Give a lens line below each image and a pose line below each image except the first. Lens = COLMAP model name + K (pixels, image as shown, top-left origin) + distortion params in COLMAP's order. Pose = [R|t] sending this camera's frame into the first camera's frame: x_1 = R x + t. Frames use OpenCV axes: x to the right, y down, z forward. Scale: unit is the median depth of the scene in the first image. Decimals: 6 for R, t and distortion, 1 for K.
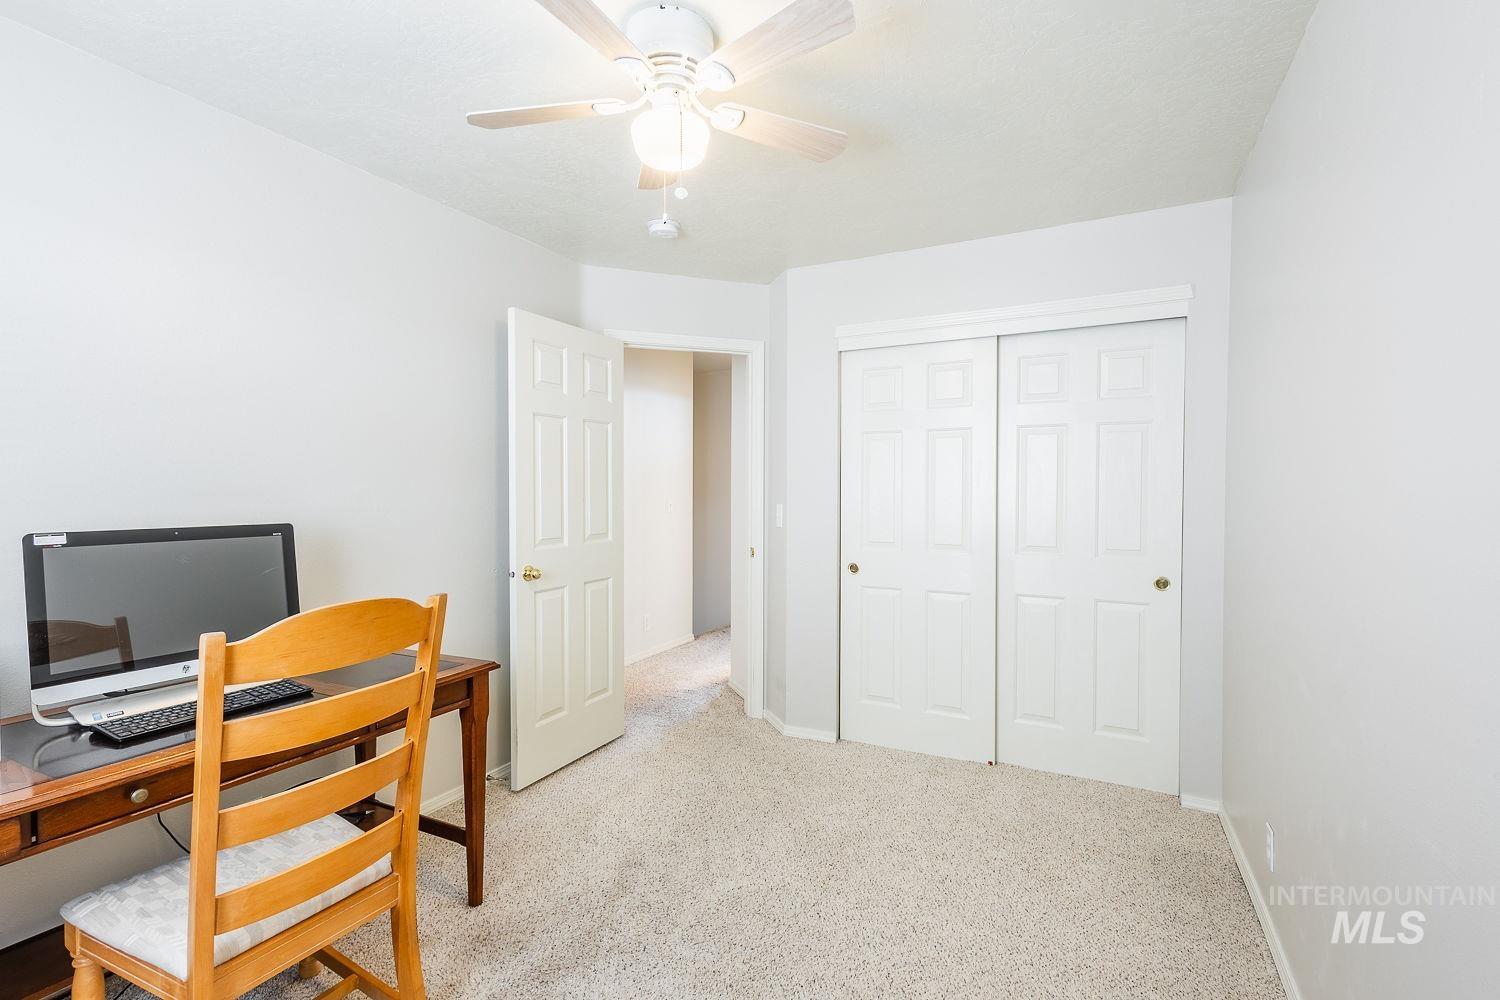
lens RADIAL K [[703.0, 0, 750.0], [0, 703.0, 500.0], [0, 0, 1]] dist [0.009429, 0.000354]
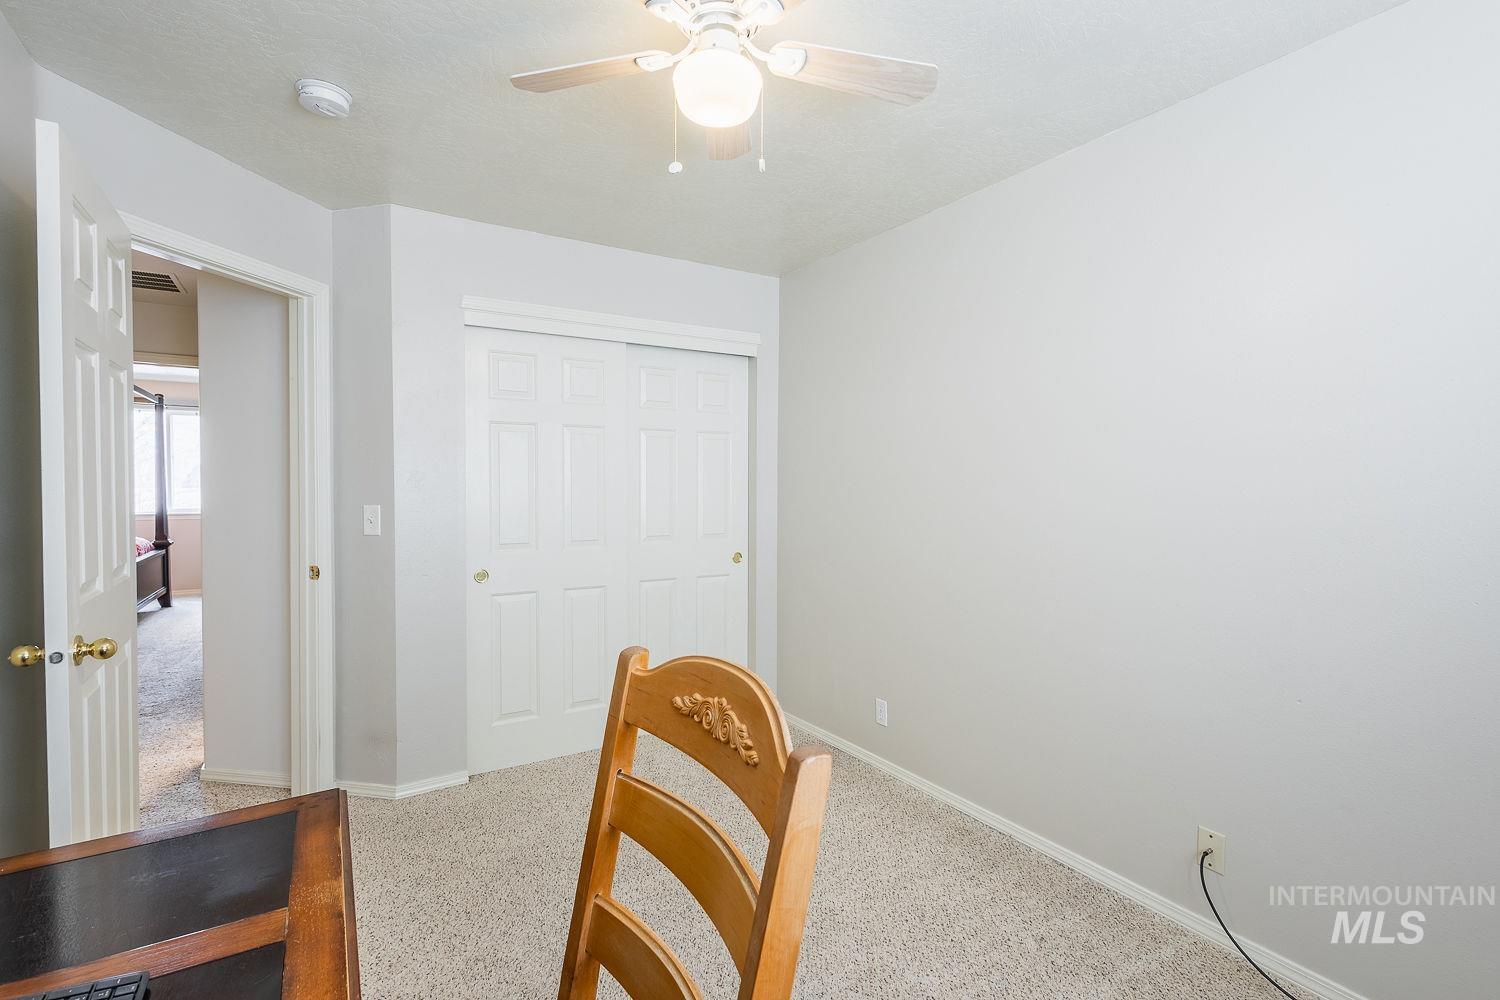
lens RADIAL K [[720.9, 0, 753.5], [0, 720.9, 496.2], [0, 0, 1]] dist [0.001038, -0.000115]
pose [[0.484988, -0.015111, 0.874390, -0.463569], [0.012732, 0.999867, 0.010218, -0.006697], [-0.874428, 0.006177, 0.485116, 0.264310]]
